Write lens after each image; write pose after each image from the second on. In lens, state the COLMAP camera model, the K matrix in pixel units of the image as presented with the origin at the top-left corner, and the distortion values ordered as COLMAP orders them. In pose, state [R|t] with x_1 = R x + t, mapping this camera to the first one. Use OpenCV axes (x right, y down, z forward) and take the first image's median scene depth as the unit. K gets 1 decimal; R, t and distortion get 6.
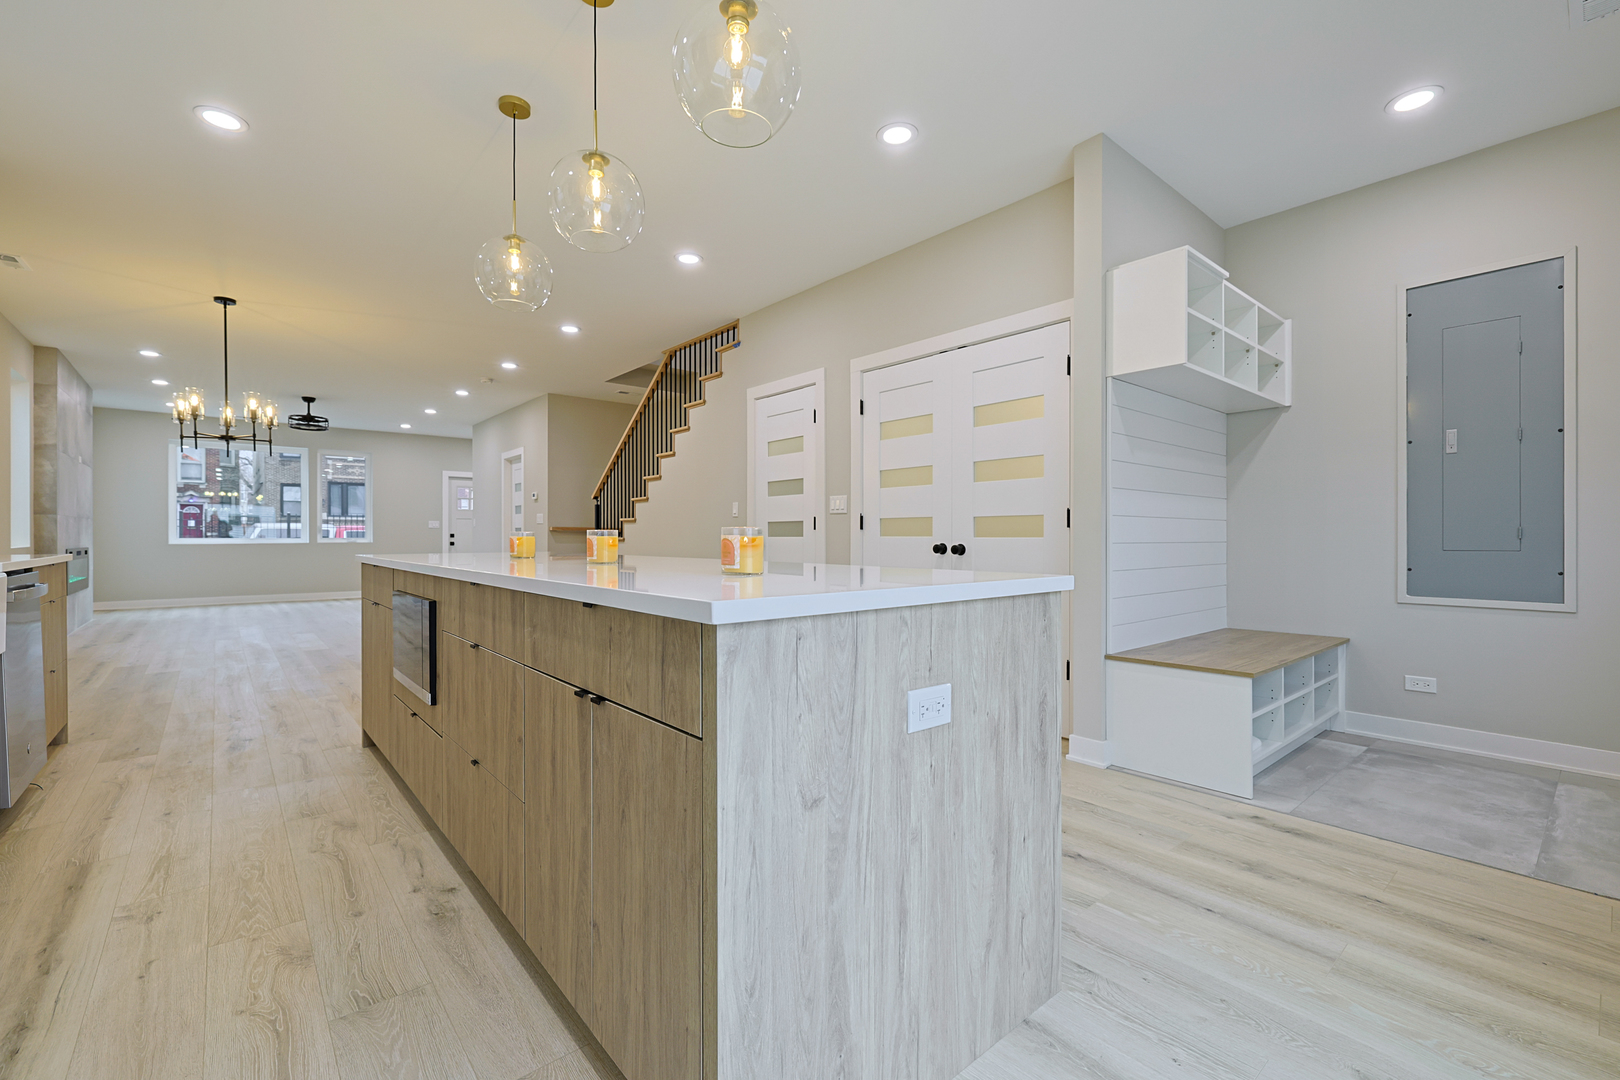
lens RADIAL K [[688.2, 0, 810.0], [0, 688.2, 540.0], [0, 0, 1]] dist [-0.001652, -0.000549]
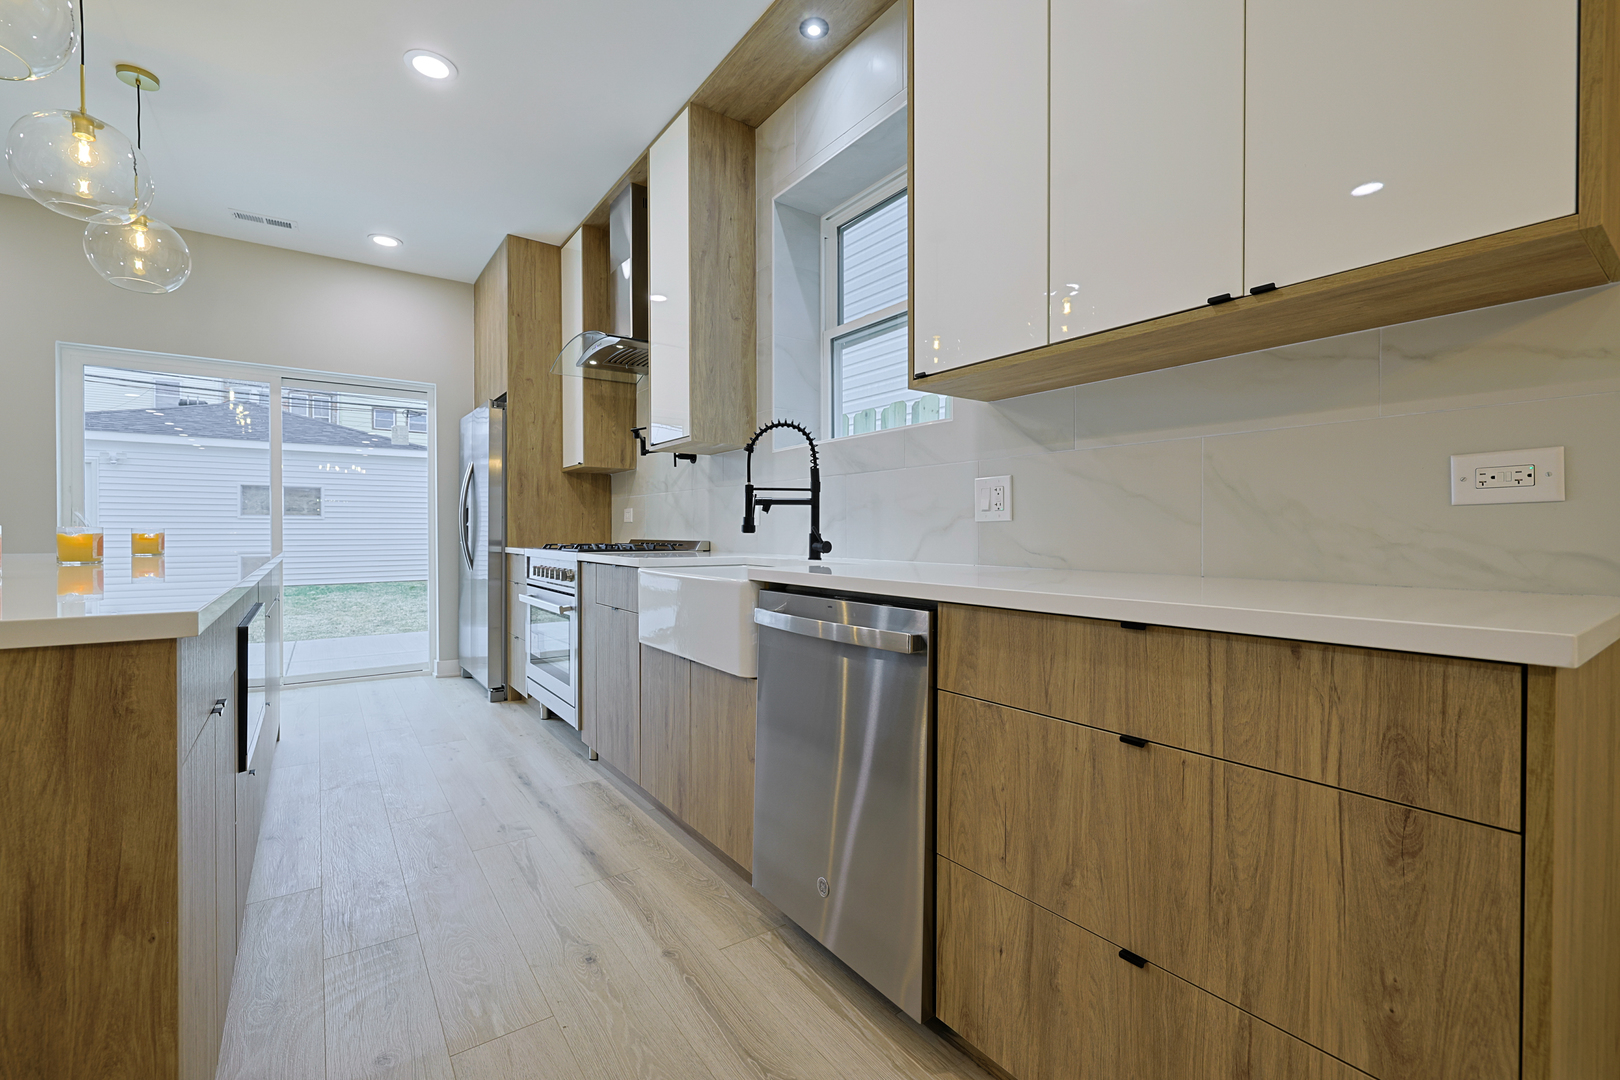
lens RADIAL K [[688.2, 0, 810.0], [0, 688.2, 540.0], [0, 0, 1]] dist [-0.001652, -0.000549]
pose [[-0.996477, -0.001482, 0.083859, -0.645665], [-0.000165, 0.999877, 0.015707, -0.005623], [-0.083872, 0.015638, -0.996354, 0.876714]]
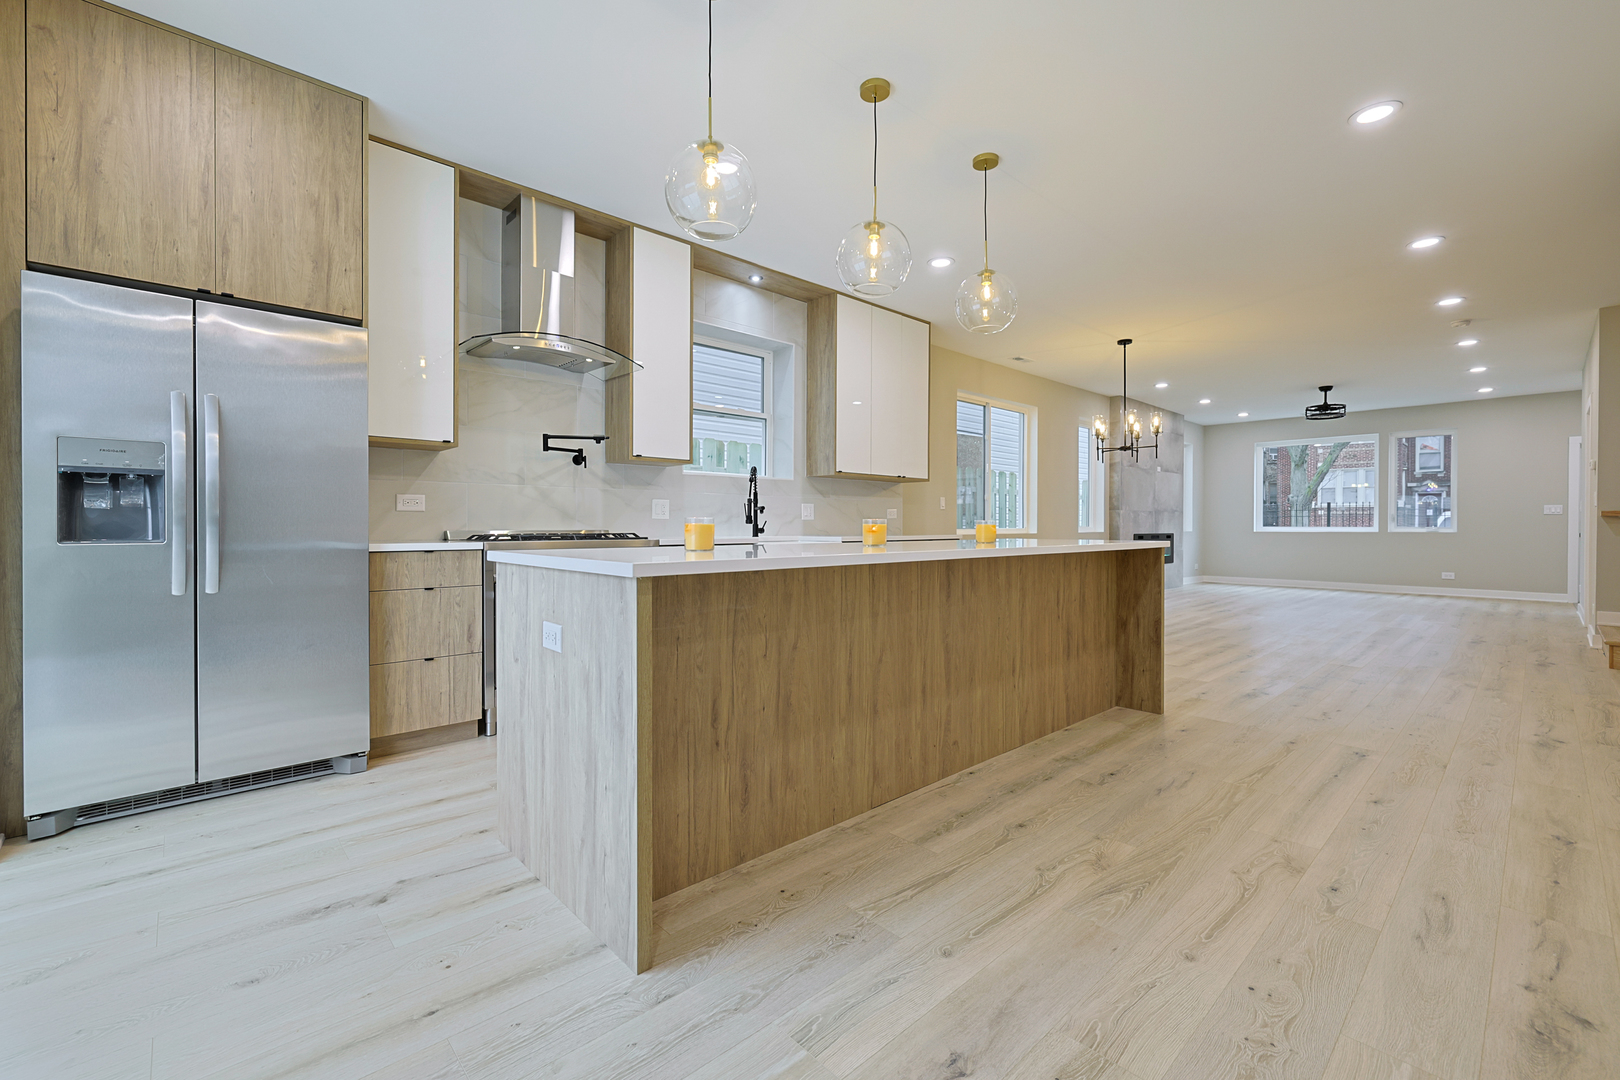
lens RADIAL K [[688.2, 0, 810.0], [0, 688.2, 540.0], [0, 0, 1]] dist [-0.001652, -0.000549]
pose [[0.044971, 0.021616, -0.998754, 0.460223], [-0.006245, 0.999752, 0.021357, -0.001002], [0.998969, 0.005277, 0.045095, 0.396180]]
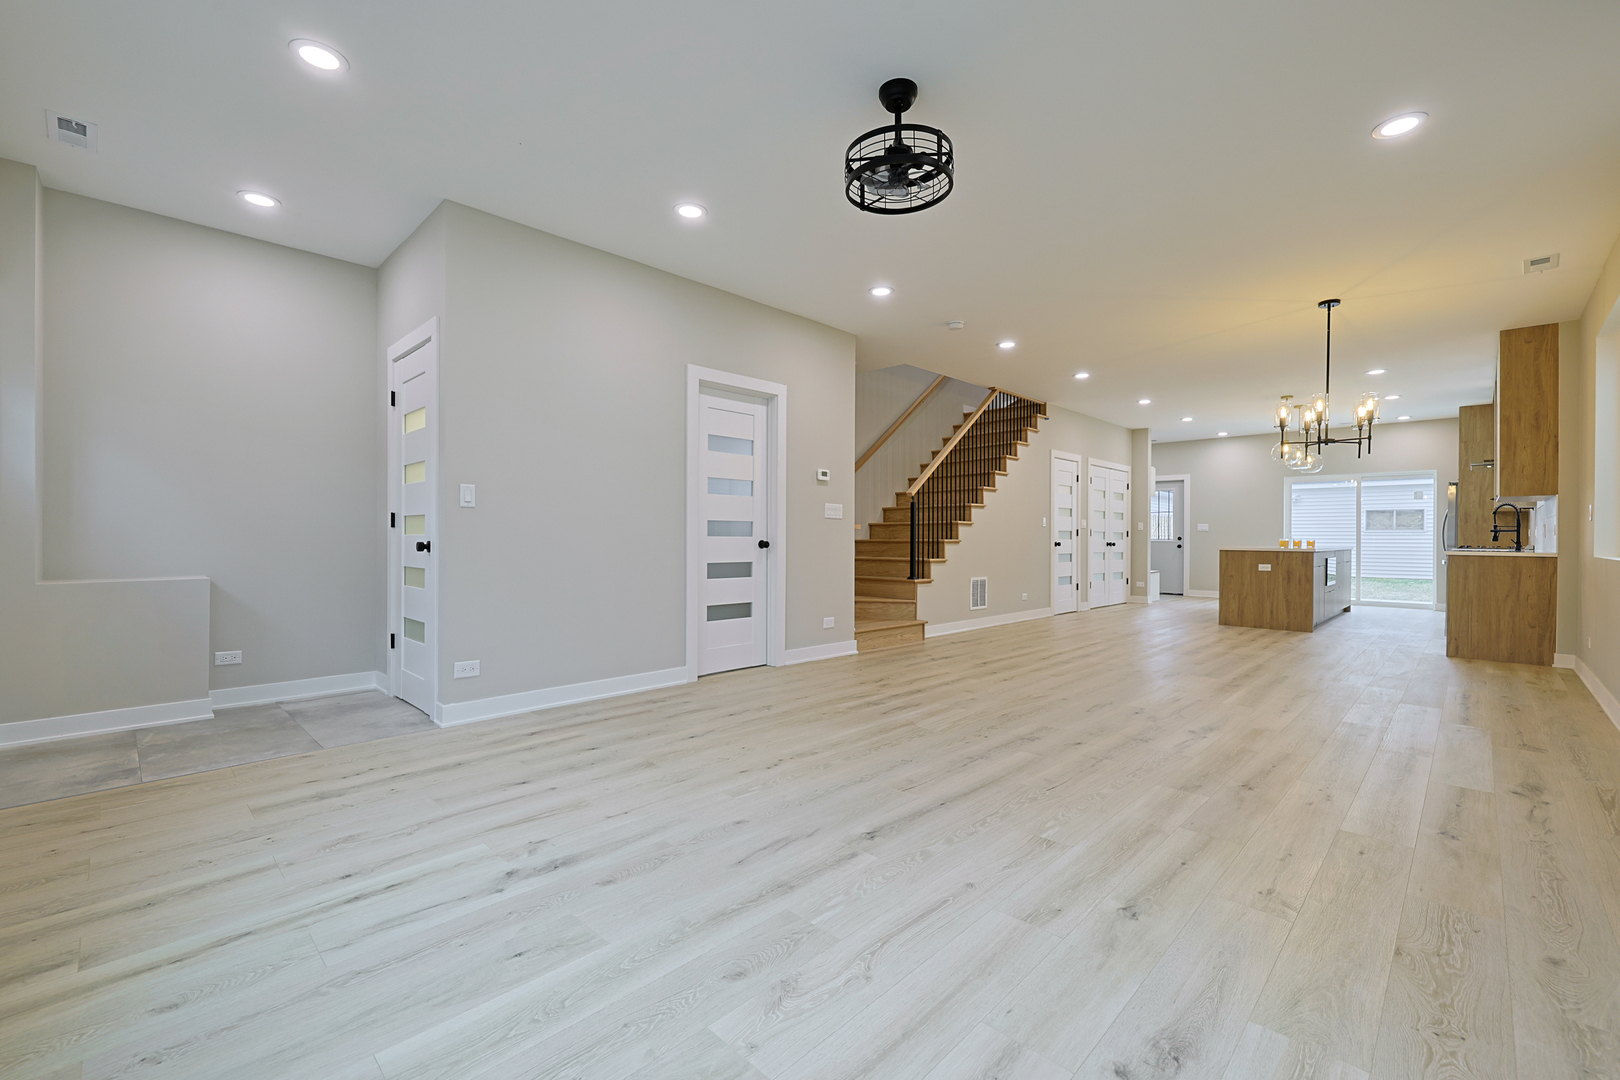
lens RADIAL K [[677.8, 0, 798.0], [0, 677.8, 539.8], [0, 0, 1]] dist [-0.000320, -0.000194]
pose [[-0.072537, -0.003361, 0.997360, -1.972741], [-0.001540, 0.999994, 0.003257, -0.008756], [-0.997365, -0.001300, -0.072542, 2.042317]]
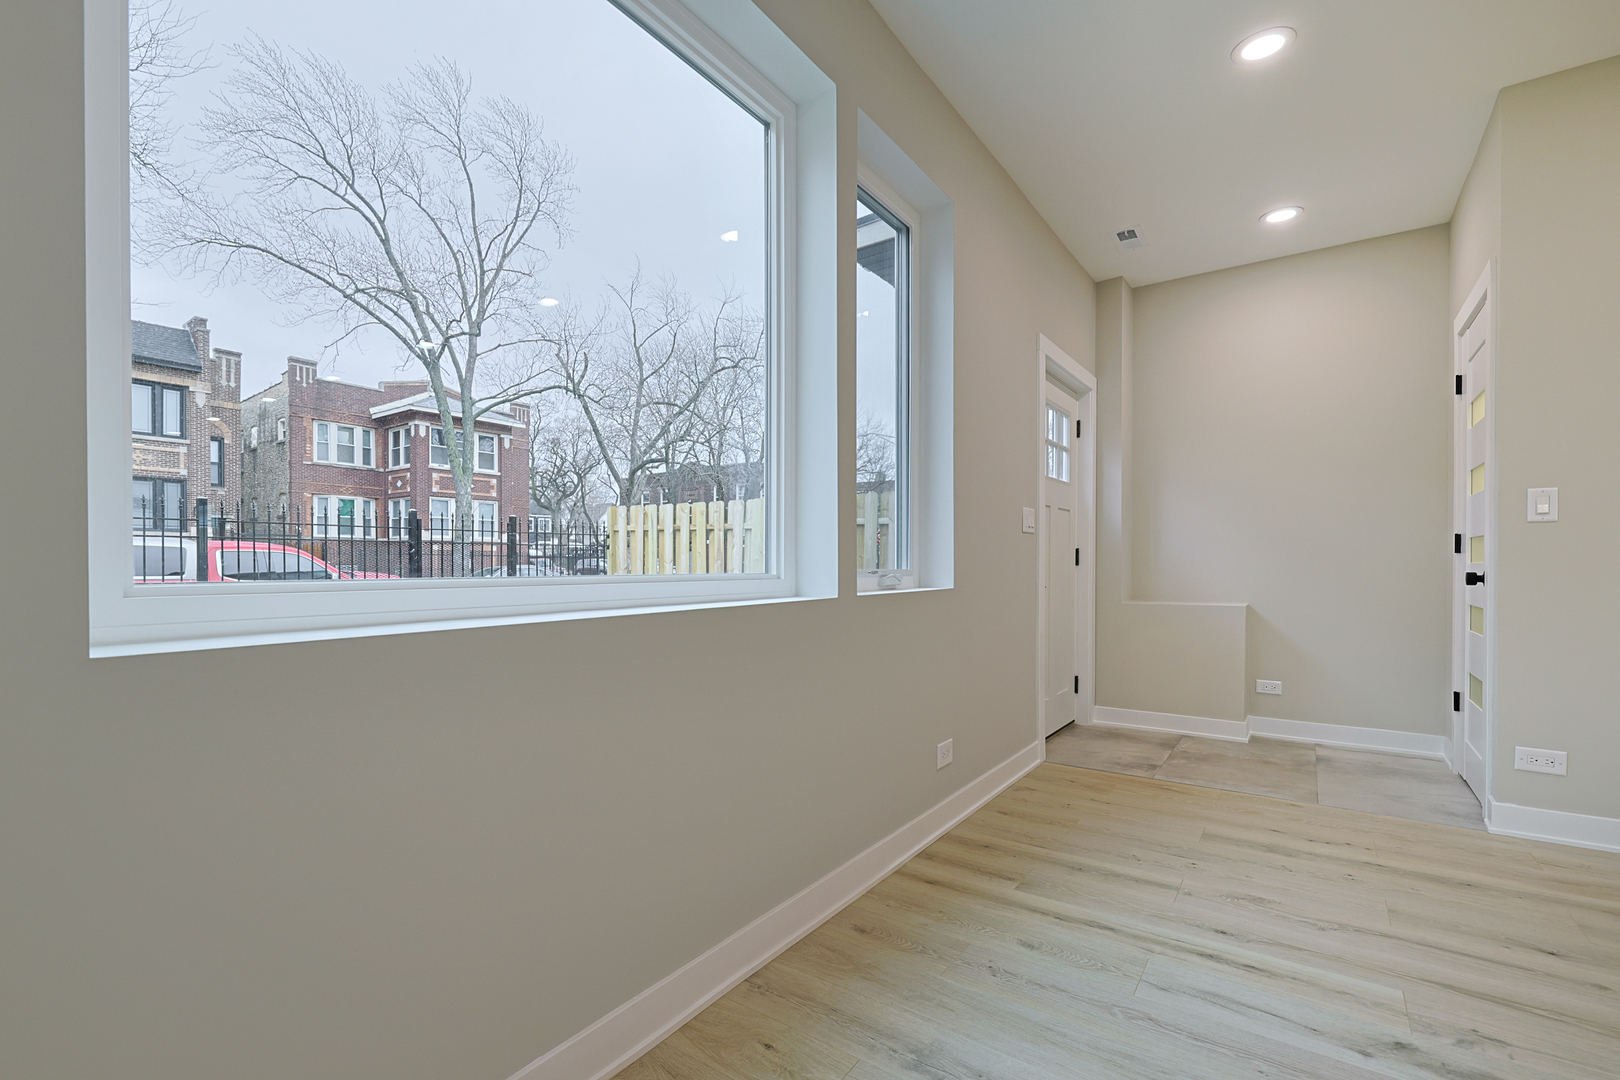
lens RADIAL K [[722.0, 0, 763.8], [0, 722.0, 567.8], [0, 0, 1]] dist [-0.000072, -0.000007]
pose [[0.979296, -0.000804, 0.202433, -1.871854], [0.000186, 0.999995, 0.003074, -0.008662], [-0.202434, -0.002973, 0.979291, 1.935242]]
